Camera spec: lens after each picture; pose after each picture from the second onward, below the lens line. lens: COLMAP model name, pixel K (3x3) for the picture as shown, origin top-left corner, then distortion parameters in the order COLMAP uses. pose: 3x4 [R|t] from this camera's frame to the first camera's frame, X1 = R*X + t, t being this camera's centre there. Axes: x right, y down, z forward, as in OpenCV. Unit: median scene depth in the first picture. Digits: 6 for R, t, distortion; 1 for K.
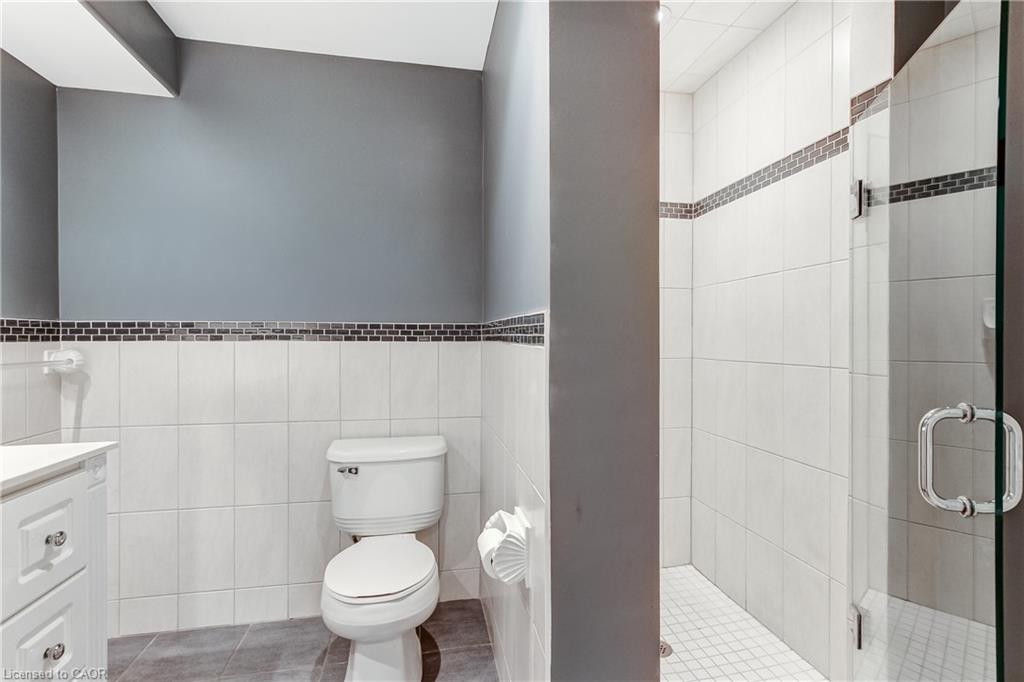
lens RADIAL K [[475.4, 0, 512.5], [0, 475.4, 339.1], [0, 0, 1]] dist [0.000526, 0.001287]
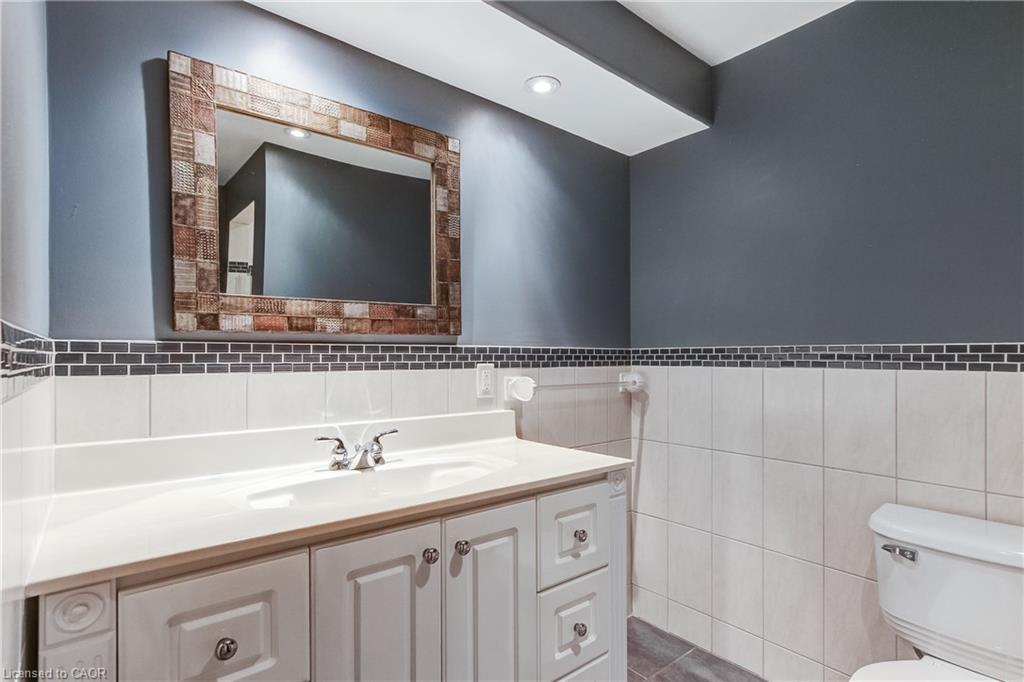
lens RADIAL K [[507.0, 0, 510.8], [0, 507.0, 357.1], [0, 0, 1]] dist [-0.004749, 0.000399]
pose [[0.483790, -0.003249, -0.875178, 0.035123], [-0.003260, 0.999979, -0.005515, -0.009863], [0.875178, 0.005521, 0.483770, 0.110934]]
